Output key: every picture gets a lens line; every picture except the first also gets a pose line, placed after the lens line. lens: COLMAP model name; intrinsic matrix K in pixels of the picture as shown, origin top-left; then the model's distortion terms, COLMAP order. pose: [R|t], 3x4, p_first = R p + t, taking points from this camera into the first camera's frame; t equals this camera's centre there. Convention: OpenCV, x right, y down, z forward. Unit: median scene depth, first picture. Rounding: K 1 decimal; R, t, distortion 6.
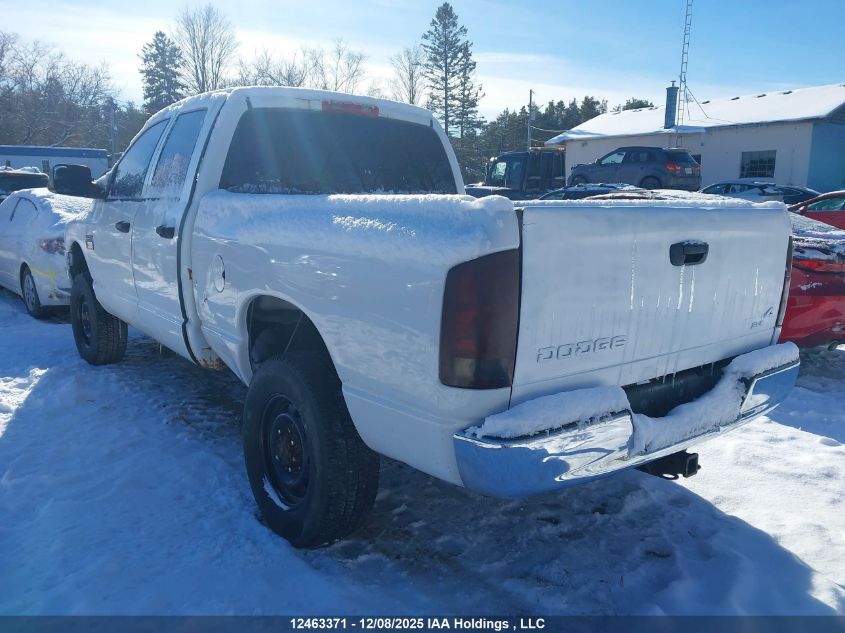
lens RADIAL K [[656.2, 0, 409.2], [0, 656.2, 314.9], [0, 0, 1]] dist [0.034889, -0.033337]
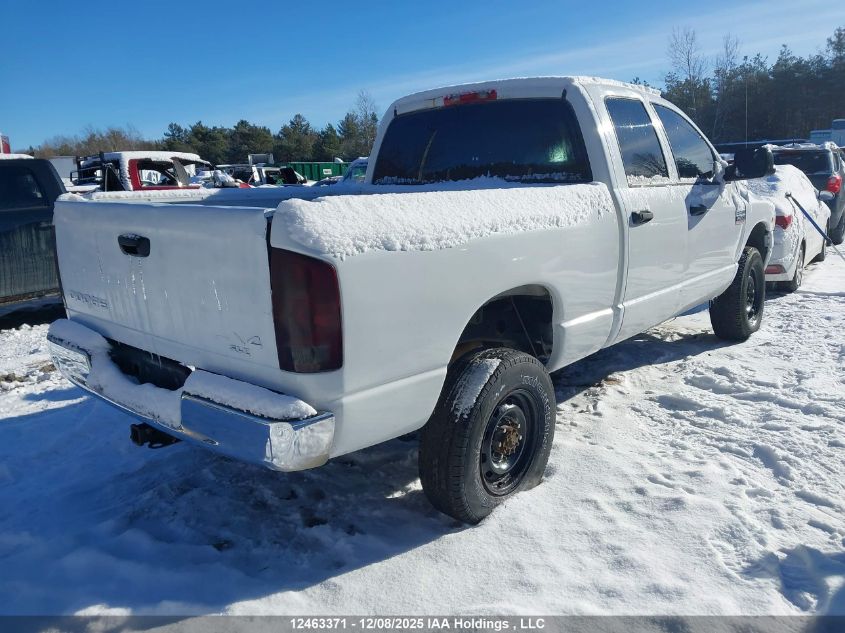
lens RADIAL K [[656.2, 0, 409.2], [0, 656.2, 314.9], [0, 0, 1]] dist [0.034889, -0.033337]
pose [[0.173089, 0.187630, -0.966869, 0.090014], [-0.144800, 0.975867, 0.163454, -0.012850], [0.974204, 0.111711, 0.196081, 0.069892]]
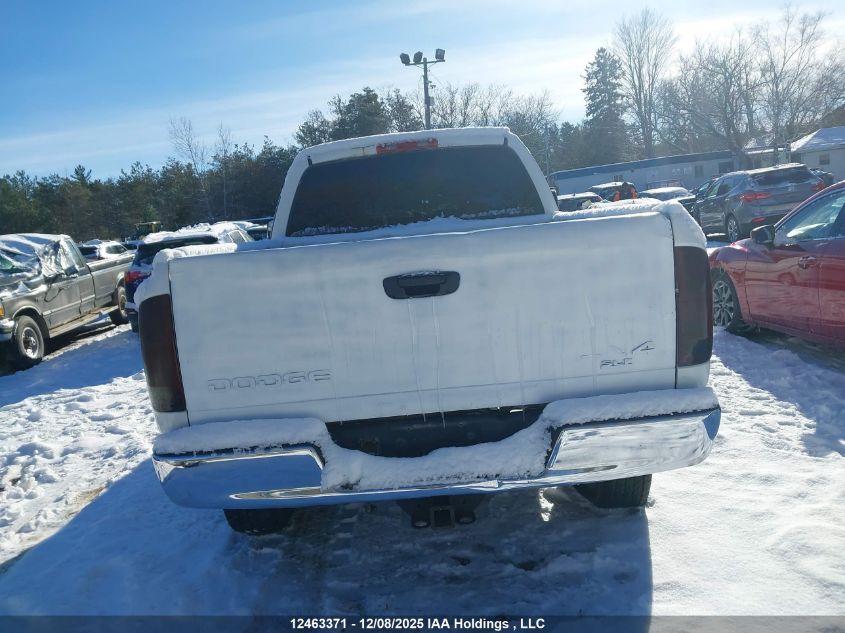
lens RADIAL K [[666.6, 0, 412.1], [0, 666.6, 306.2], [0, 0, 1]] dist [0.014212, -0.001514]
pose [[0.777414, -0.014949, -0.628812, 0.056655], [0.000243, 0.999725, -0.023467, -0.002326], [0.628990, 0.018091, 0.777203, 0.014907]]
